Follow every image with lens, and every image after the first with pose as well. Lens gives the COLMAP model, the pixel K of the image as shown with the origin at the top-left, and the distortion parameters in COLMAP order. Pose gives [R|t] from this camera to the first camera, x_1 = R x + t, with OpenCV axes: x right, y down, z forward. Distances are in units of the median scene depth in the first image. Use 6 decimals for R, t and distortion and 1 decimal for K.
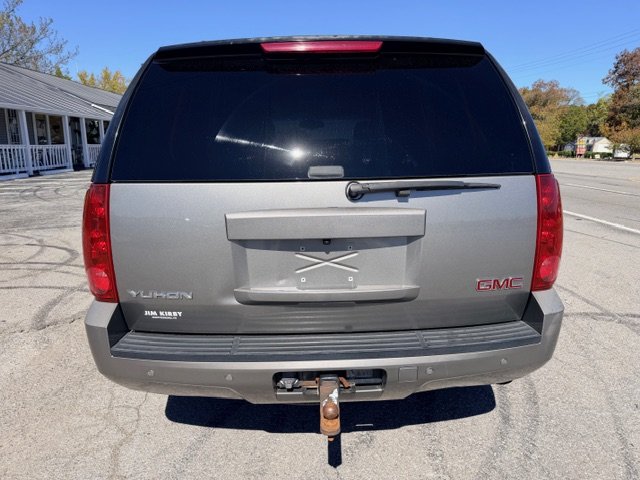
lens RADIAL K [[451.5, 0, 320.0], [0, 451.5, 240.0], [0, 0, 1]] dist [0.047777, -0.088482]
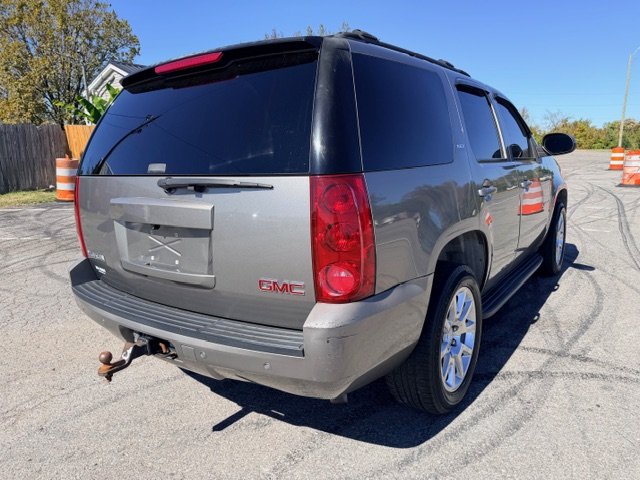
lens RADIAL K [[451.5, 0, 320.0], [0, 451.5, 240.0], [0, 0, 1]] dist [0.047777, -0.088482]
pose [[0.798342, 0.105267, -0.592933, 1.056076], [-0.107463, 0.993703, 0.031726, -0.045463], [0.592539, 0.038390, 0.804627, 0.280092]]
